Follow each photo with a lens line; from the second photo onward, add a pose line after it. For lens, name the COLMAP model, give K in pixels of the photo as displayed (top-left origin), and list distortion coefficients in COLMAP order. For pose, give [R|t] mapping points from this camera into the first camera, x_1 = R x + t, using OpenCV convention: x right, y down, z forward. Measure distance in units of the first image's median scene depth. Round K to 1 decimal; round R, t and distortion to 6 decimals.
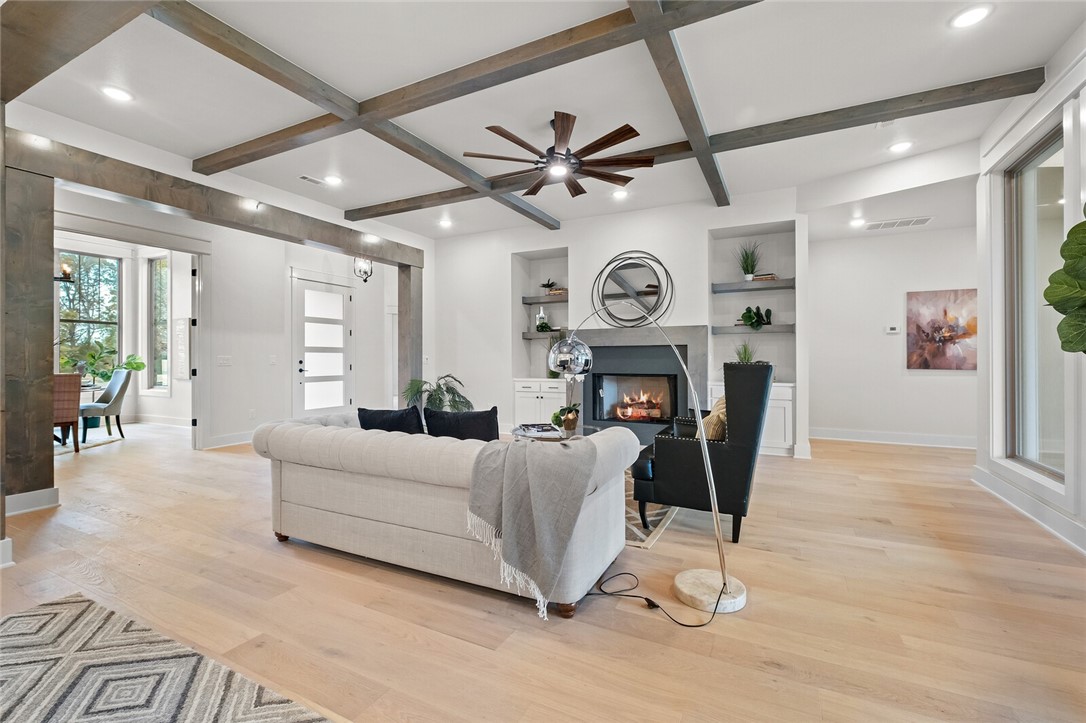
lens RADIAL K [[474.9, 0, 544.8], [0, 474.9, 355.1], [0, 0, 1]] dist [0.000198, -0.000104]
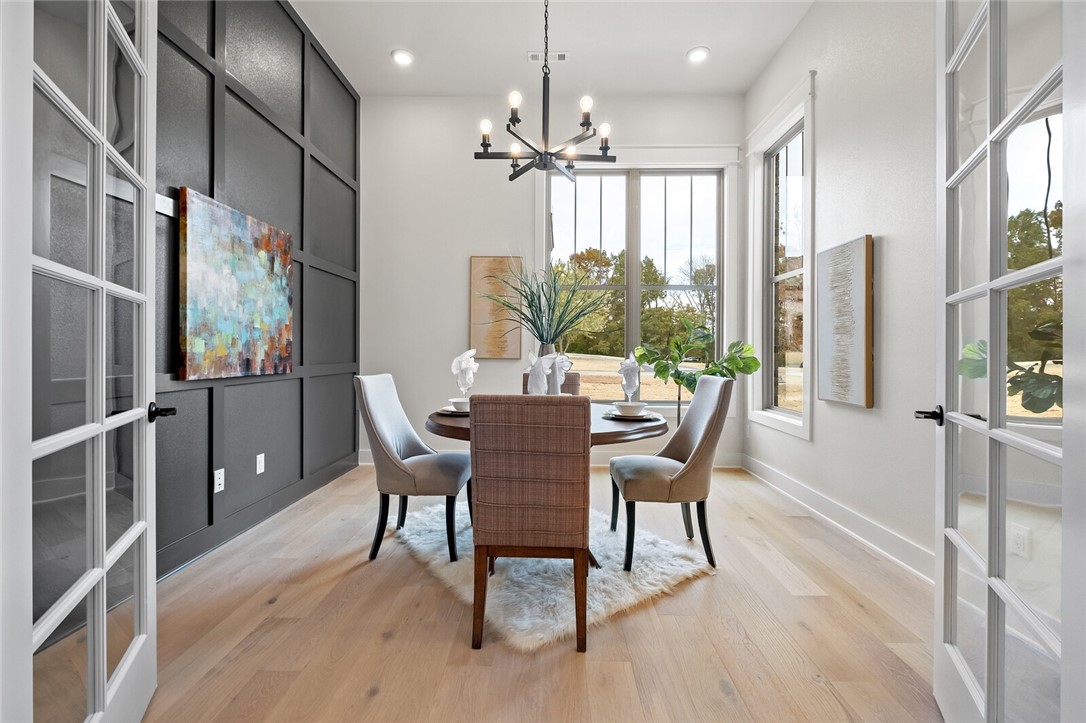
lens RADIAL K [[474.9, 0, 544.8], [0, 474.9, 355.1], [0, 0, 1]] dist [0.000198, -0.000104]
pose [[0.445312, 0.010866, -0.895310, -0.501099], [0.000505, 0.999923, 0.012387, 0.006856], [0.895375, -0.005968, 0.445272, 0.584382]]
